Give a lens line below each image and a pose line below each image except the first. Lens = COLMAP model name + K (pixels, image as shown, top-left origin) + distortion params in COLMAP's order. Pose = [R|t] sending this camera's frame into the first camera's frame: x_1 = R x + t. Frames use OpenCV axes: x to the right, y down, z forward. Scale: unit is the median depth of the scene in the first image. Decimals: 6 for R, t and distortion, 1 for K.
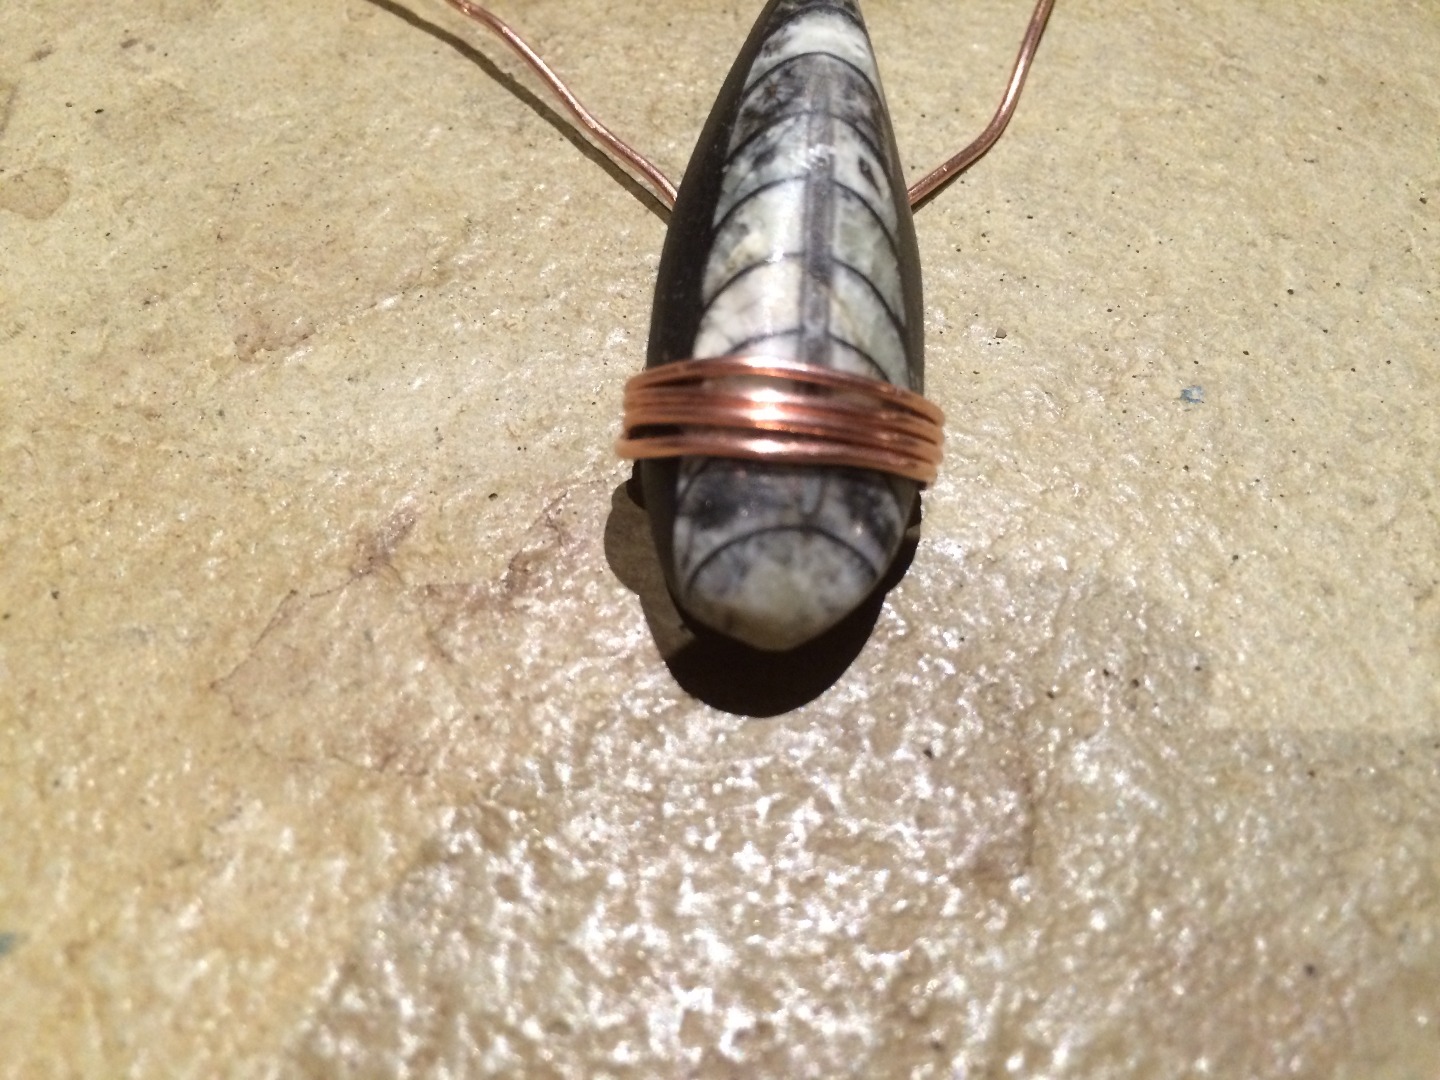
lens RADIAL K [[1305.9, 0, 720.0], [0, 1305.9, 540.0], [0, 0, 1]] dist [0.068671, -0.160005]
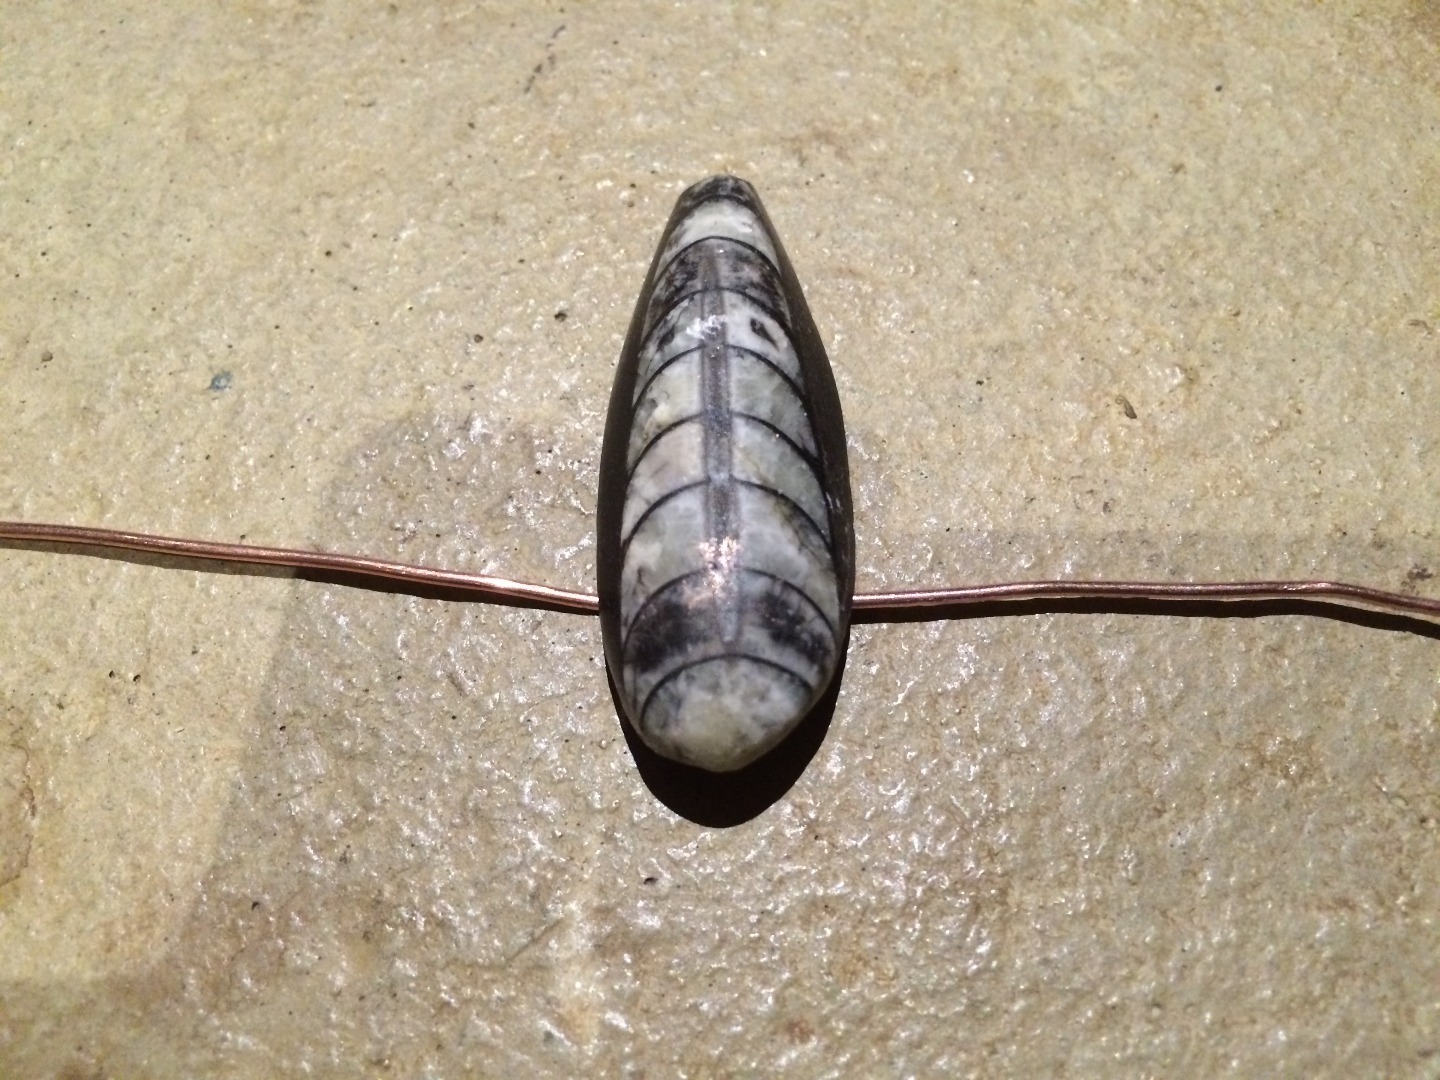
lens RADIAL K [[1305.9, 0, 720.0], [0, 1305.9, 540.0], [0, 0, 1]] dist [0.068671, -0.160005]
pose [[0.962106, -0.191625, -0.193991, 0.265080], [0.166690, 0.976342, -0.137732, 0.042109], [0.215795, 0.100176, 0.971286, -0.070332]]
